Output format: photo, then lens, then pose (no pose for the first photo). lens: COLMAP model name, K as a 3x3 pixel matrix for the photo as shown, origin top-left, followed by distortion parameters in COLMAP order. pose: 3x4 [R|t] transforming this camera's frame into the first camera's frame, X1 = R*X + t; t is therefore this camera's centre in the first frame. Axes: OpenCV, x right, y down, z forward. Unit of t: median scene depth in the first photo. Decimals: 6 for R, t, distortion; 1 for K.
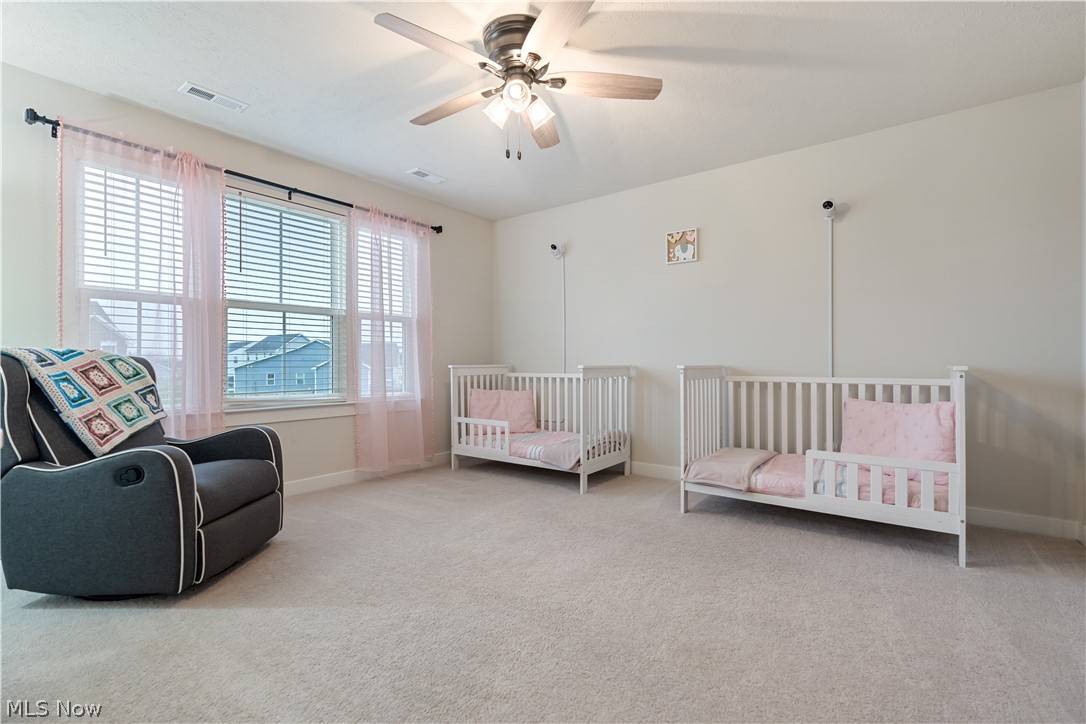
lens RADIAL K [[498.2, 0, 547.9], [0, 498.2, 362.8], [0, 0, 1]] dist [-0.005218, 0.002279]
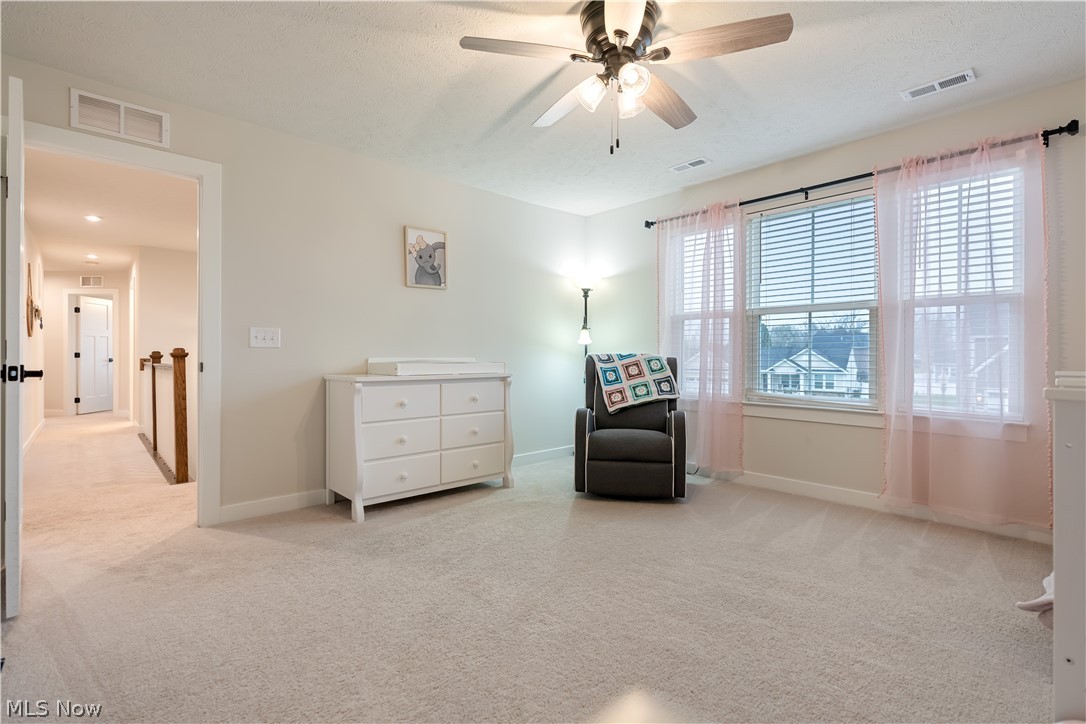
lens RADIAL K [[498.2, 0, 549.8], [0, 498.2, 360.1], [0, 0, 1]] dist [-0.005218, 0.002279]
pose [[-0.170942, -0.007723, -0.985251, 0.586794], [-0.015883, 0.999861, -0.005082, 0.007825], [0.985153, 0.014780, -0.171041, 0.712657]]
